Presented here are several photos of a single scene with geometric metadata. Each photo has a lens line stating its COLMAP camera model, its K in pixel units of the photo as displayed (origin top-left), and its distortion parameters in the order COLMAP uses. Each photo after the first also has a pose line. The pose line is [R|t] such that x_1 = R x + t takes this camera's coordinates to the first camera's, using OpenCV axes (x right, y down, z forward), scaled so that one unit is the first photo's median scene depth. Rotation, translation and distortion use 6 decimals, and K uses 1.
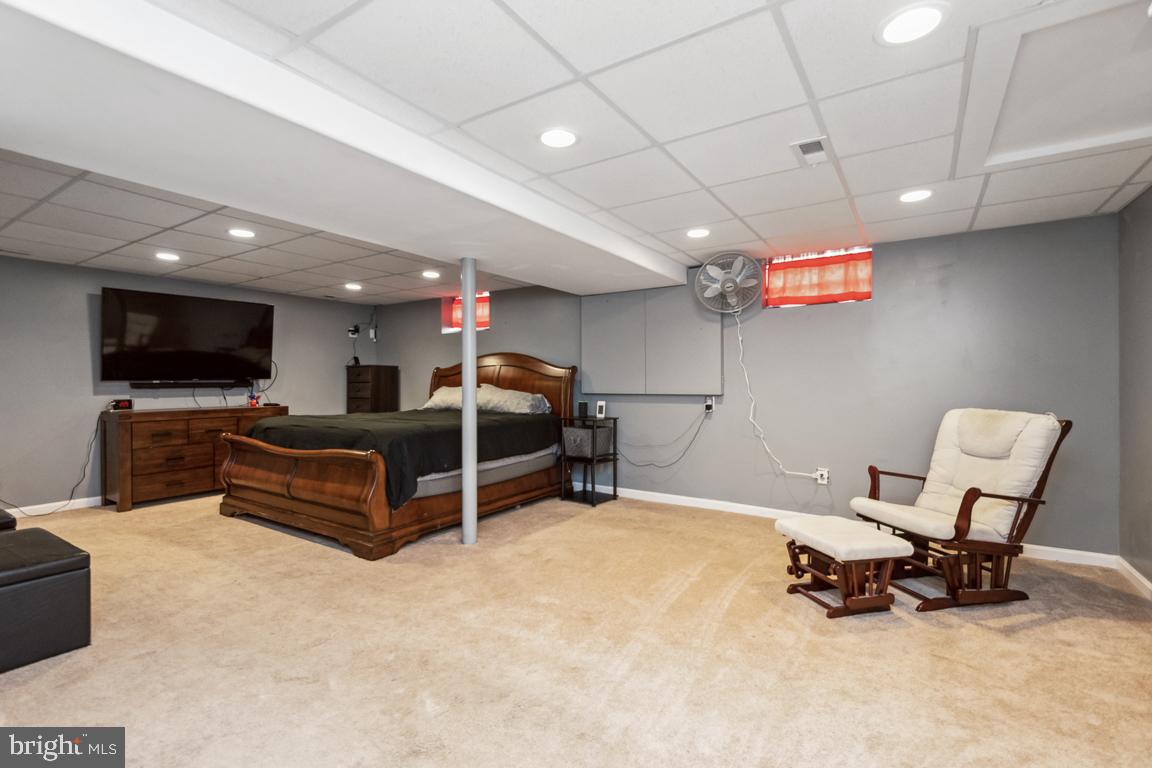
lens RADIAL K [[521.9, 0, 574.5], [0, 521.9, 389.2], [0, 0, 1]] dist [0.027773, -0.004395]
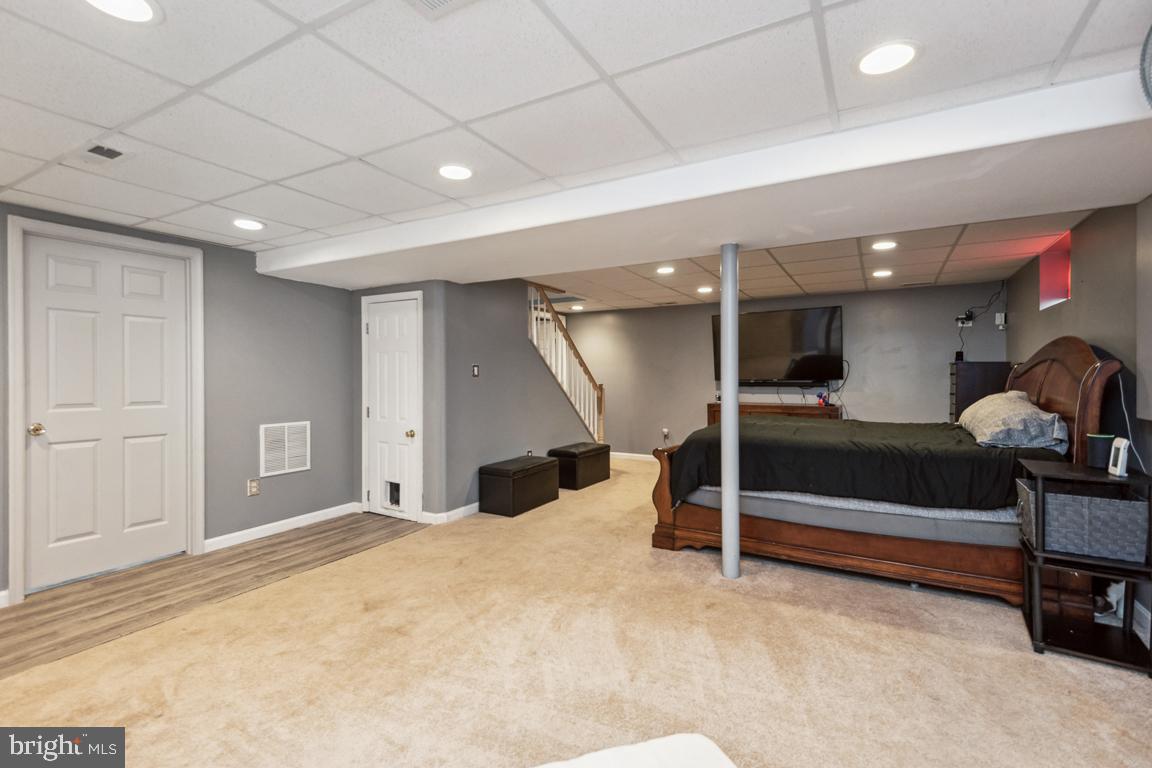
lens RADIAL K [[521.9, 0, 573.6], [0, 521.9, 375.5], [0, 0, 1]] dist [0.027773, -0.004395]
pose [[0.033637, 0.001009, -0.999434, 0.628573], [-0.018439, 0.999830, 0.000389, -0.027708], [0.999264, 0.018416, 0.033650, 0.698085]]
